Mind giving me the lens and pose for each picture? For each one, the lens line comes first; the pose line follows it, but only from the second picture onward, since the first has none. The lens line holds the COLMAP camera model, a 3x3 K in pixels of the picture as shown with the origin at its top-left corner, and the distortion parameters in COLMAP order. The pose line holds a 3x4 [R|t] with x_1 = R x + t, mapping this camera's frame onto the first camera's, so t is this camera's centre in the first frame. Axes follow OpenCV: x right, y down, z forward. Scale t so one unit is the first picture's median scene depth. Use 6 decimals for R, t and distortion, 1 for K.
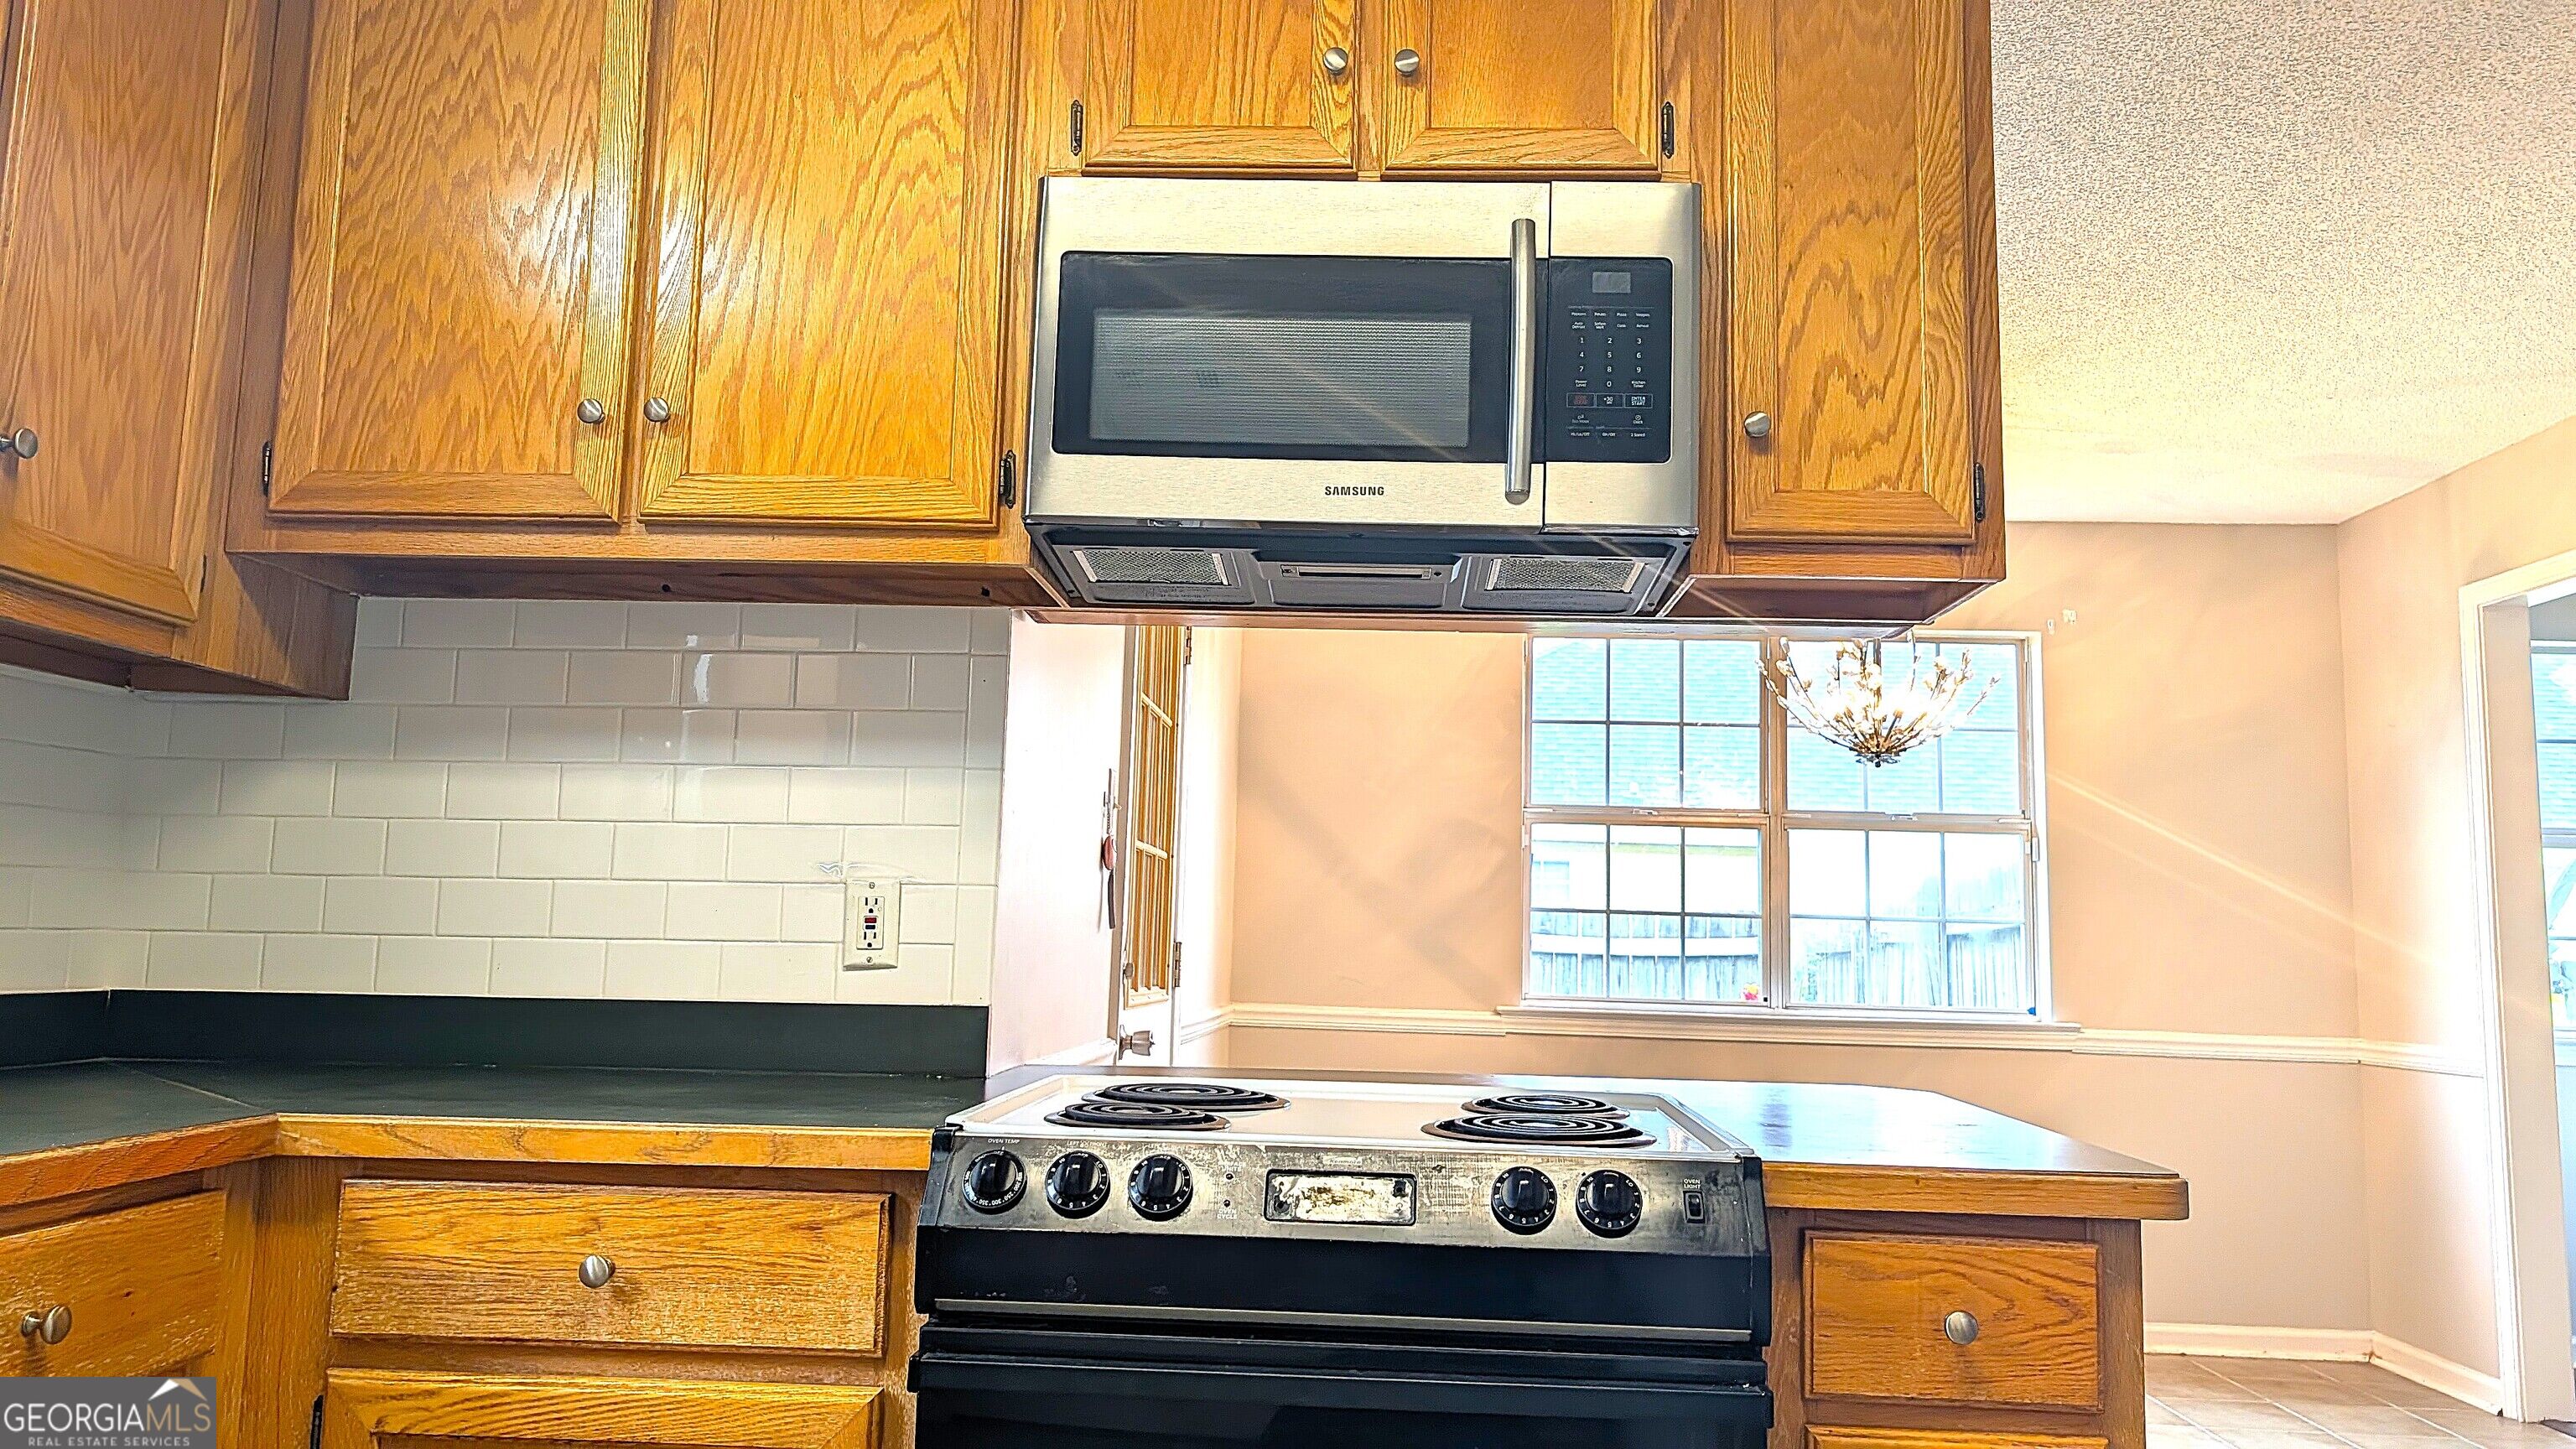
lens RADIAL K [[1857.8, 0, 1288.0], [0, 1857.8, 724.5], [0, 0, 1]] dist [0.016850, 0.000700]
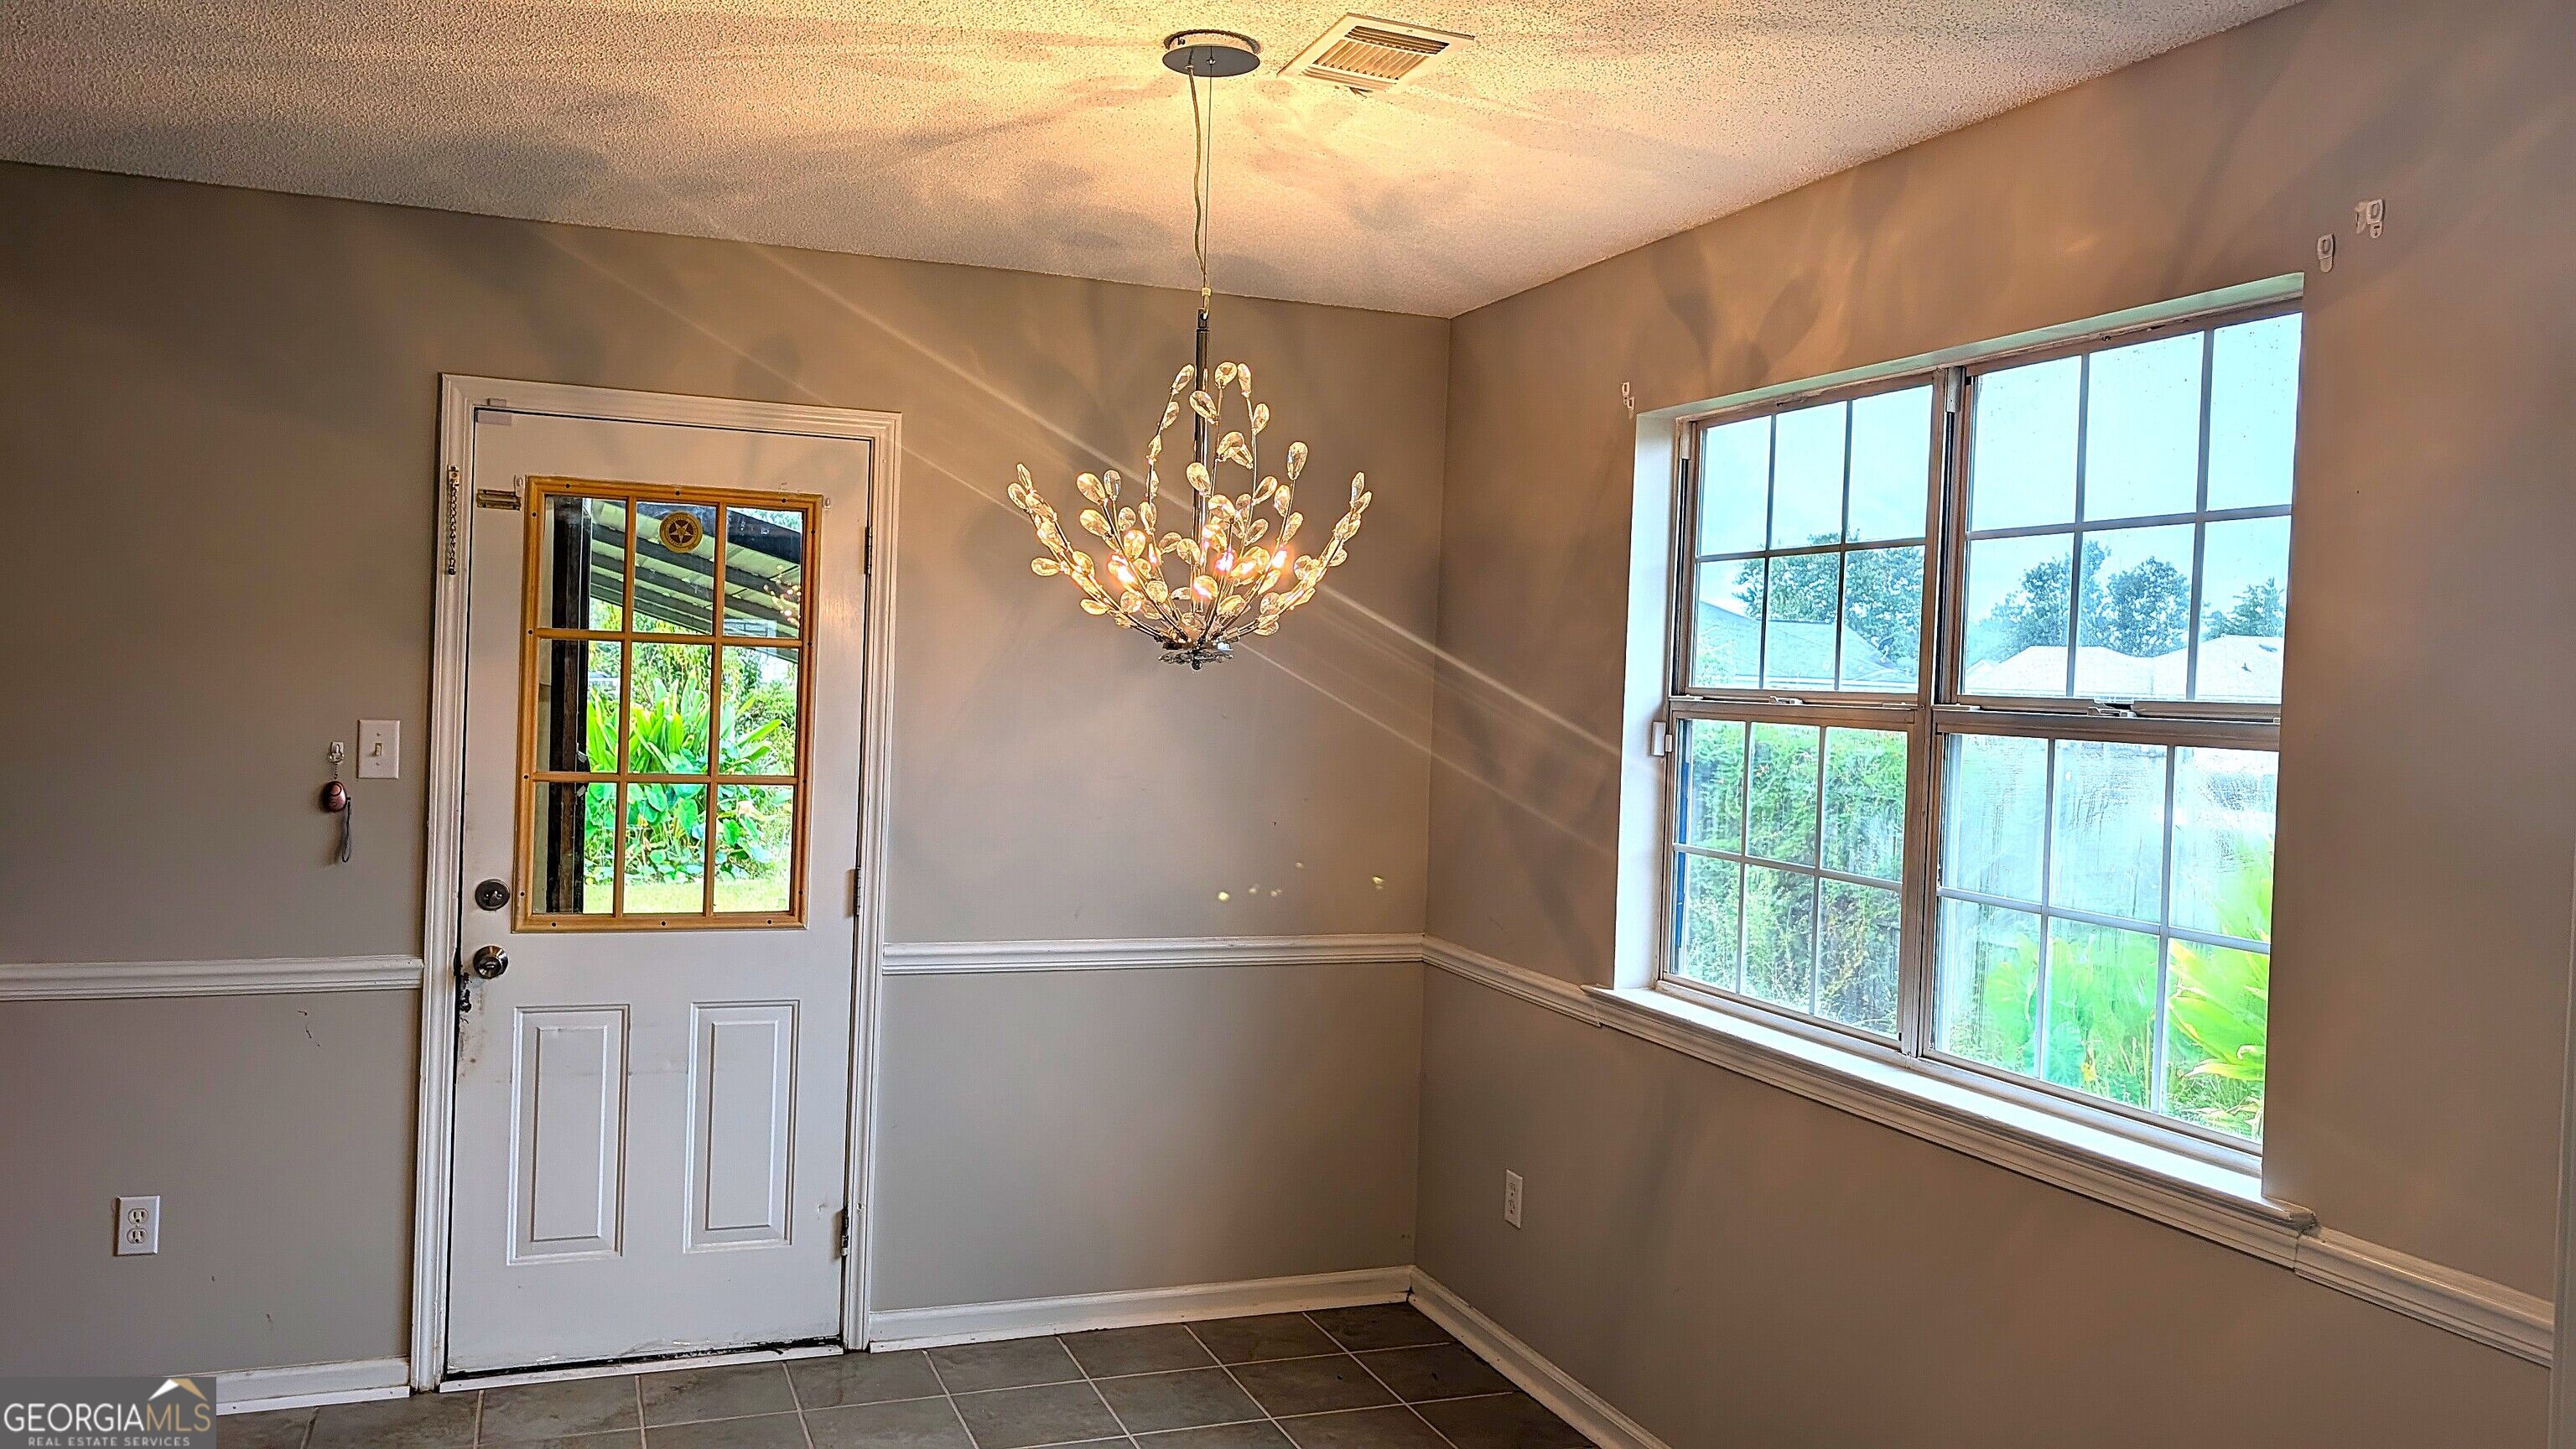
lens RADIAL K [[1857.8, 0, 1288.0], [0, 1857.8, 724.5], [0, 0, 1]] dist [0.016850, 0.000700]
pose [[0.416465, 0.008753, -0.909109, 0.681355], [0.087491, 0.994927, 0.049659, 0.010576], [0.904932, -0.100221, 0.413587, 0.605133]]
